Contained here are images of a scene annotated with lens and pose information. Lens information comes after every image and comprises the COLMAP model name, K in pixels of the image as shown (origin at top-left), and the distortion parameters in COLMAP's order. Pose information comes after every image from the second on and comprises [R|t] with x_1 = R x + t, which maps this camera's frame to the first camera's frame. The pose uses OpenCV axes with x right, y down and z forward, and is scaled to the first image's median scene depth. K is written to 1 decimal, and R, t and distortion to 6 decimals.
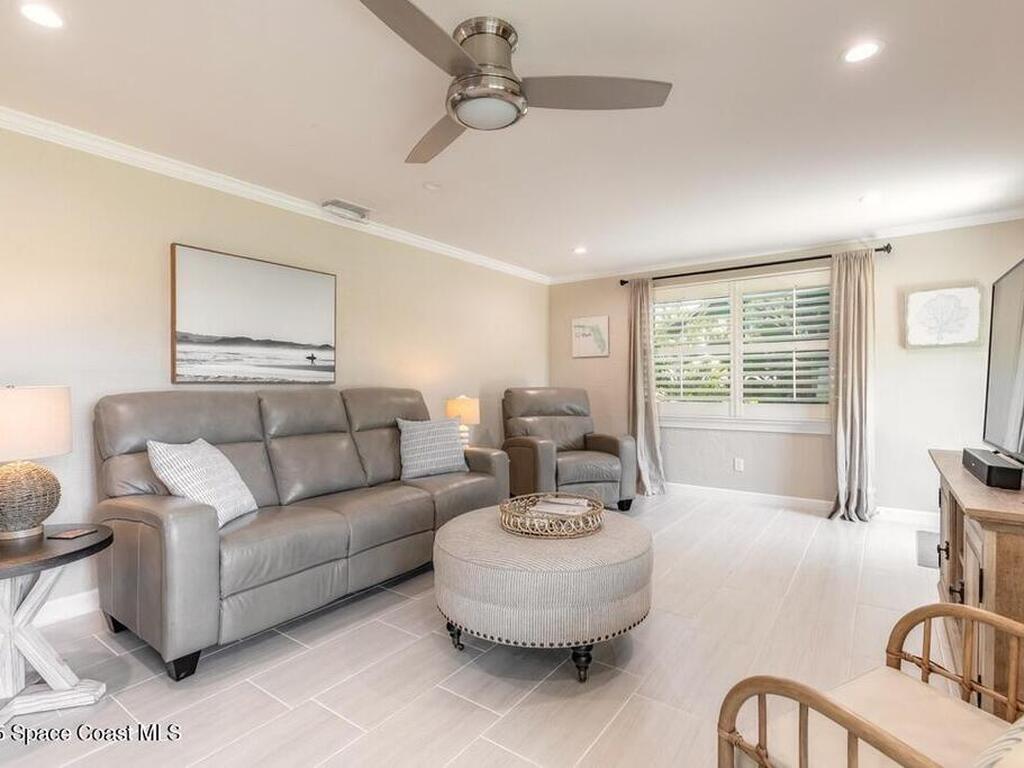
lens RADIAL K [[517.1, 0, 507.2], [0, 517.1, 386.6], [0, 0, 1]] dist [0.018113, -0.000669]
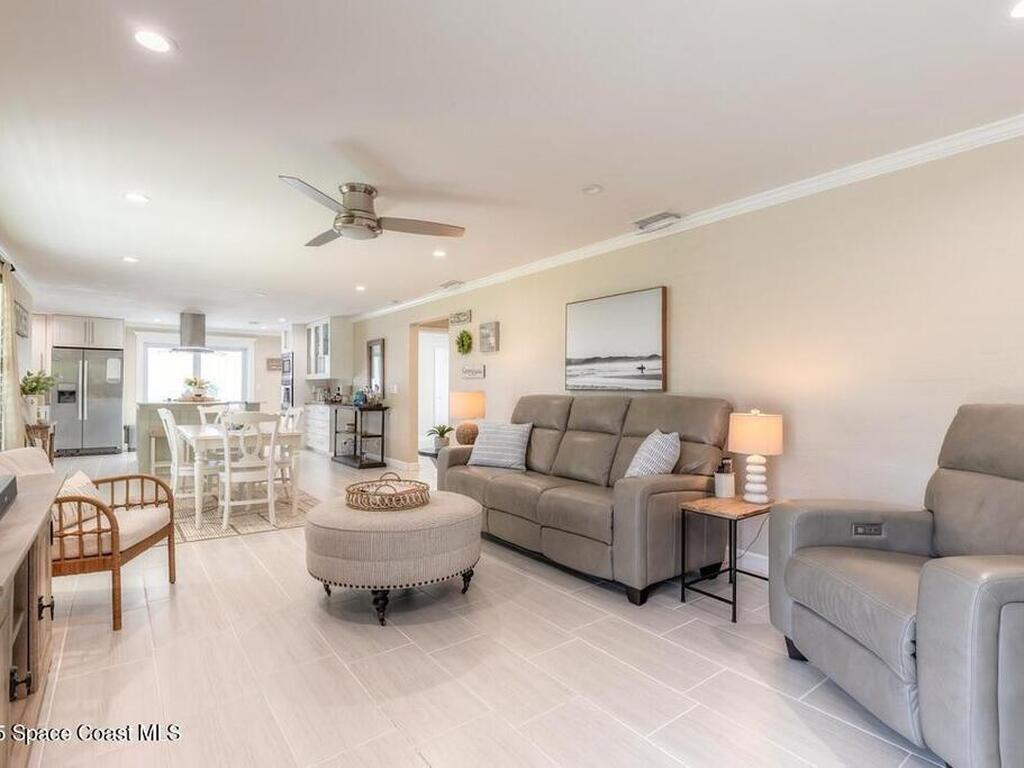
lens RADIAL K [[517.1, 0, 511.8], [0, 517.1, 386.7], [0, 0, 1]] dist [0.018113, -0.000669]
pose [[-0.283851, -0.003659, -0.958861, 0.643328], [-0.009294, 0.999956, -0.001065, -0.009668], [0.958823, 0.008610, -0.283872, 0.873274]]
